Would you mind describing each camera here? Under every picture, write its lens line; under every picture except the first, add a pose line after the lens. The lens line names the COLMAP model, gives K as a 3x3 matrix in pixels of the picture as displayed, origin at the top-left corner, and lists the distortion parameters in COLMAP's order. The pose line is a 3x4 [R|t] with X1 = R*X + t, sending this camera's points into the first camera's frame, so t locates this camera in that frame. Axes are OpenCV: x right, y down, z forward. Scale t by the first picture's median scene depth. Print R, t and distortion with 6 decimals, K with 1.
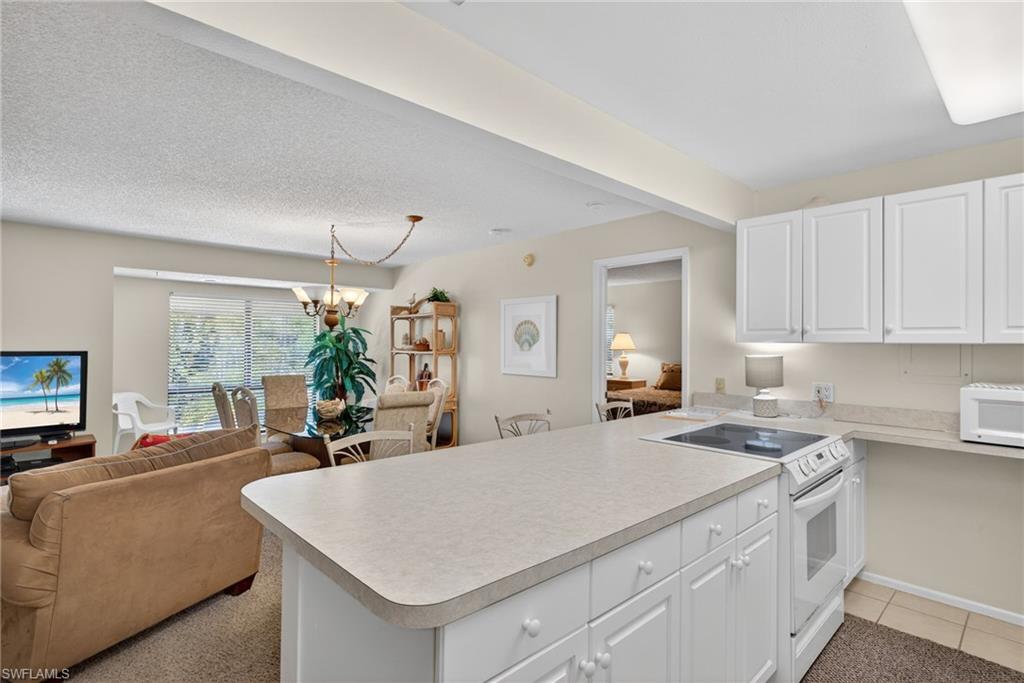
lens RADIAL K [[512.2, 0, 512.0], [0, 512.2, 341.5], [0, 0, 1]] dist [0.002045, 0.000843]
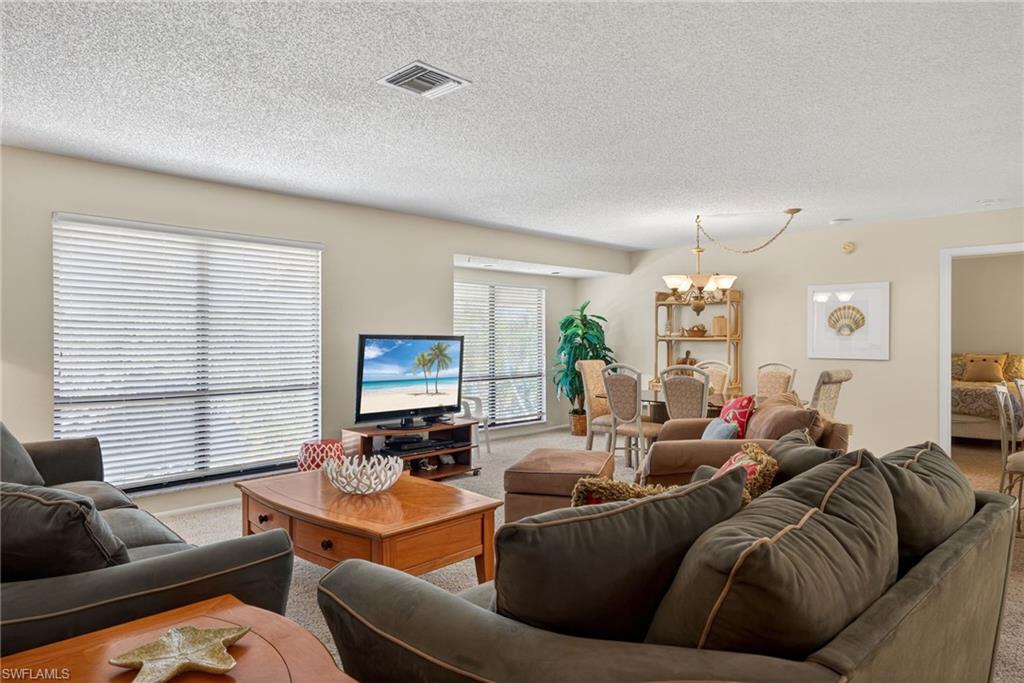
lens RADIAL K [[633.7, 0, 512.0], [0, 633.7, 341.5], [0, 0, 1]] dist [-0.002872, -0.000233]
pose [[0.999361, -0.002876, 0.035633, -0.779388], [0.002627, 0.999972, 0.007020, 0.022059], [-0.035652, -0.006922, 0.999340, -0.289468]]
